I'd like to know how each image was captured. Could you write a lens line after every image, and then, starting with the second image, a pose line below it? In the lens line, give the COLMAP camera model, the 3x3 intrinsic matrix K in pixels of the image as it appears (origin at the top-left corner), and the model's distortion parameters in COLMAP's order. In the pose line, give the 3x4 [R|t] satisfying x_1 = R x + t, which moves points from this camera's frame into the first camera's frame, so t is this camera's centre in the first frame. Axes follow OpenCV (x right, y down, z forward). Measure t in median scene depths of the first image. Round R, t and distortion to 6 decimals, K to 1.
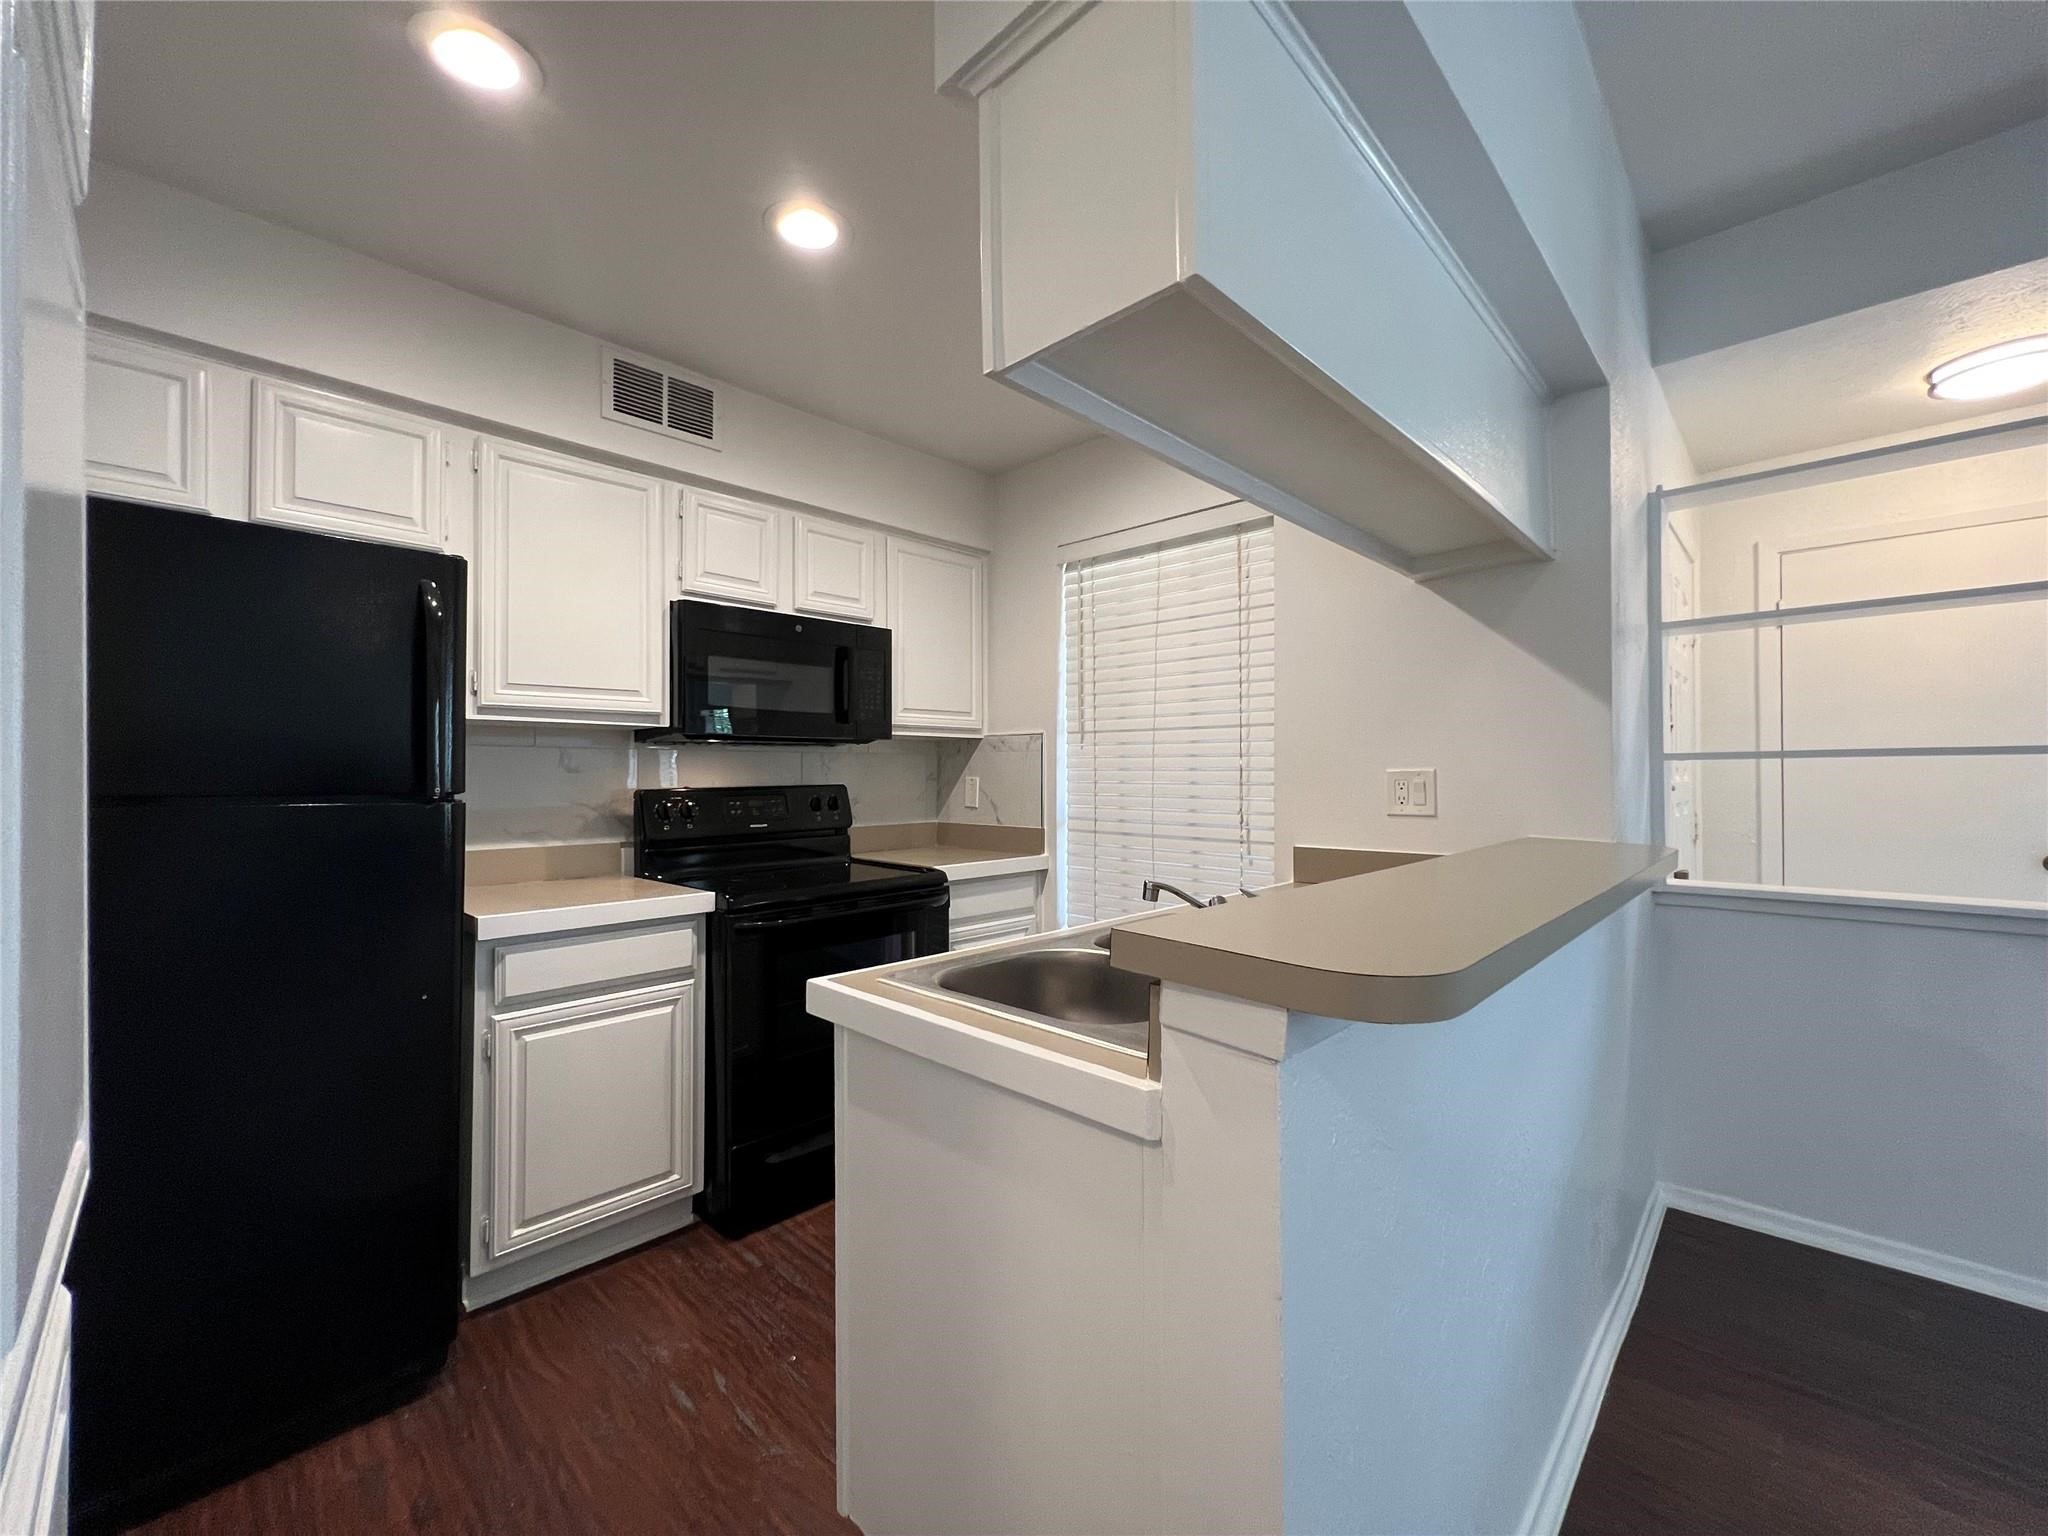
lens RADIAL K [[827.6, 0, 1022.6], [0, 827.6, 762.9], [0, 0, 1]] dist [-0.001798, 0.000591]
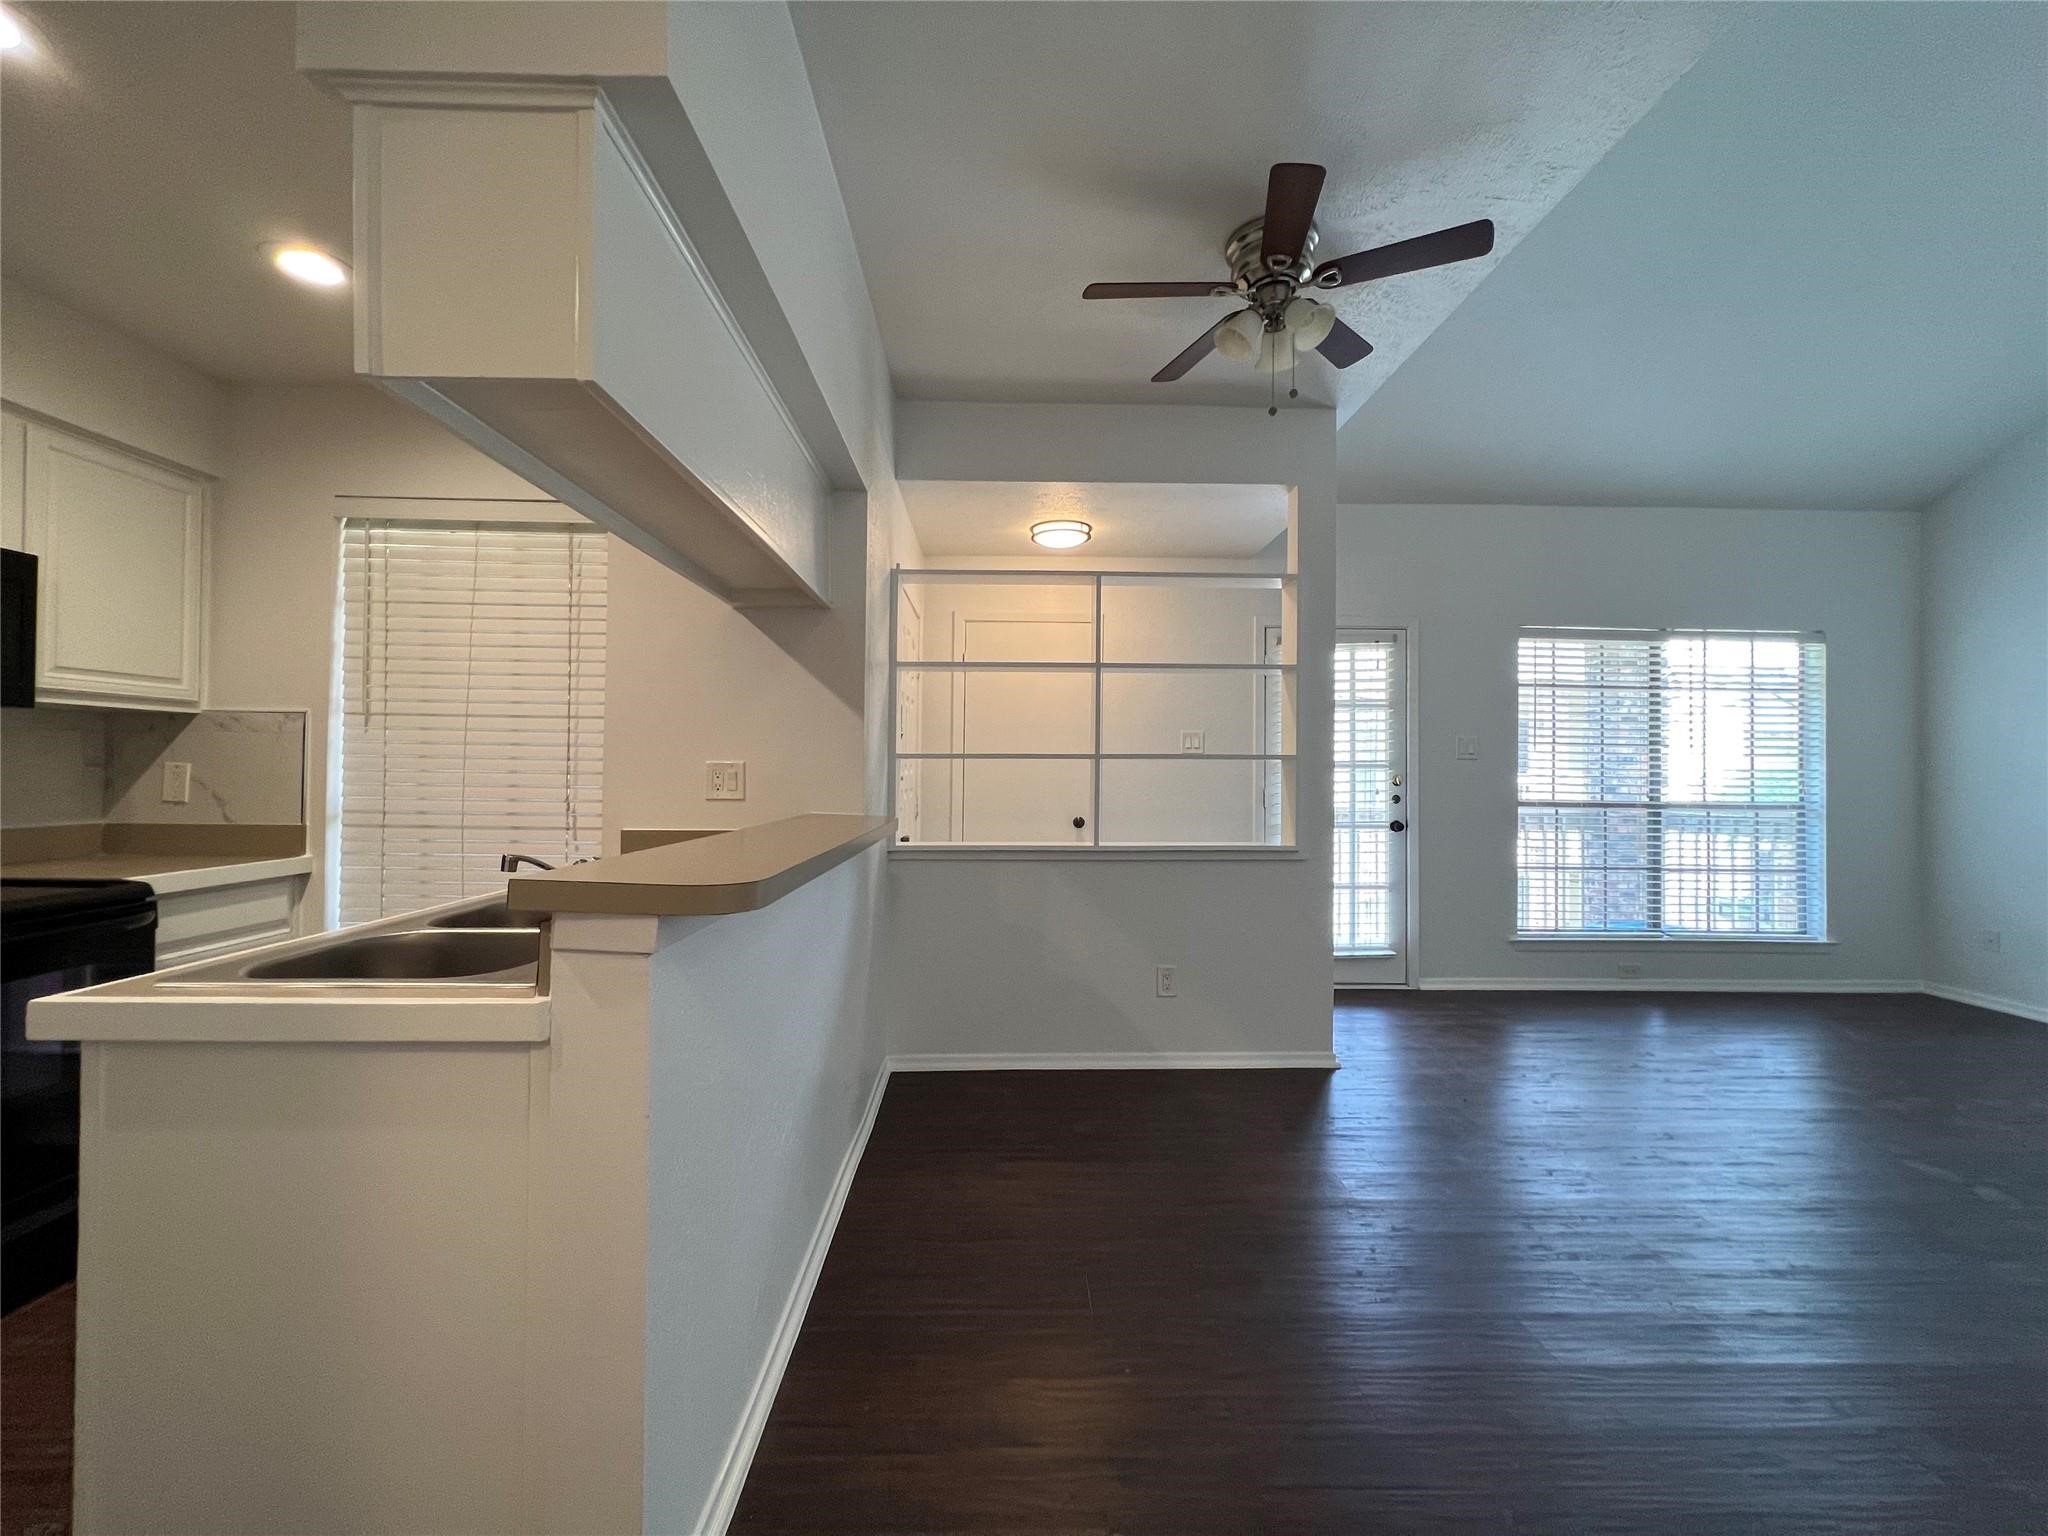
lens RADIAL K [[827.6, 0, 1022.6], [0, 827.6, 762.9], [0, 0, 1]] dist [-0.001798, 0.000591]
pose [[0.700767, 0.016562, 0.713198, -0.079073], [-0.020716, 0.999781, -0.002861, 0.003809], [-0.713090, -0.012770, 0.700957, -0.139541]]
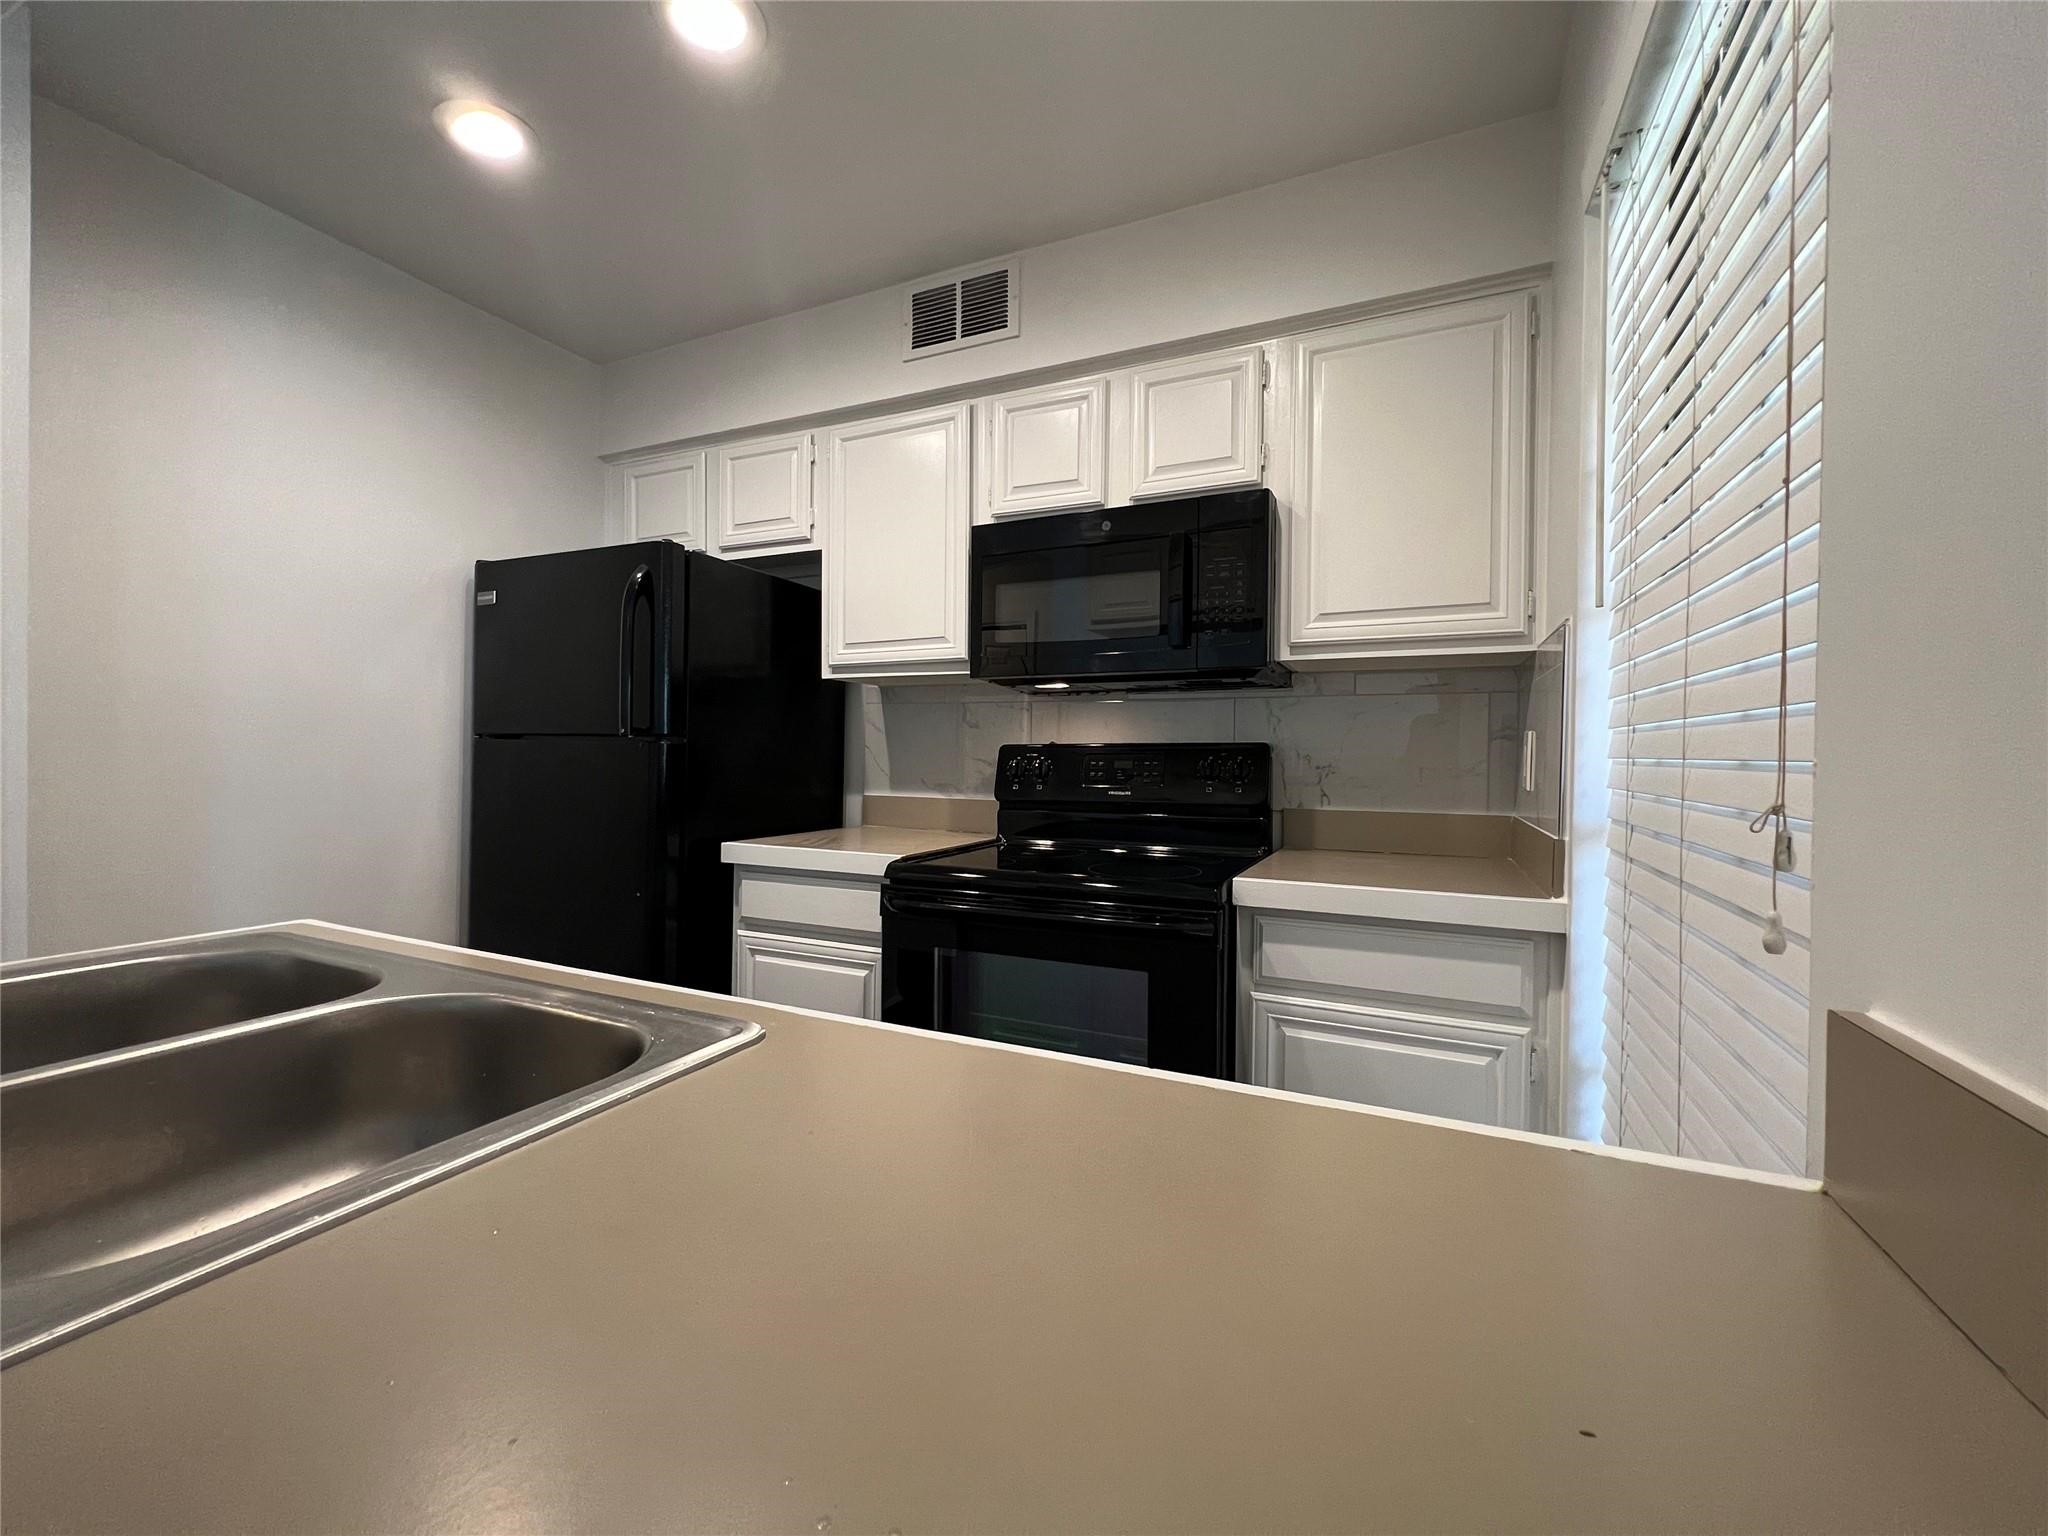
lens RADIAL K [[827.6, 0, 1022.6], [0, 827.6, 762.9], [0, 0, 1]] dist [-0.001798, 0.000591]
pose [[0.325392, 0.014408, -0.945470, 0.426769], [0.000372, 0.999882, 0.015366, 0.039080], [0.945579, -0.005352, 0.325348, 0.728950]]
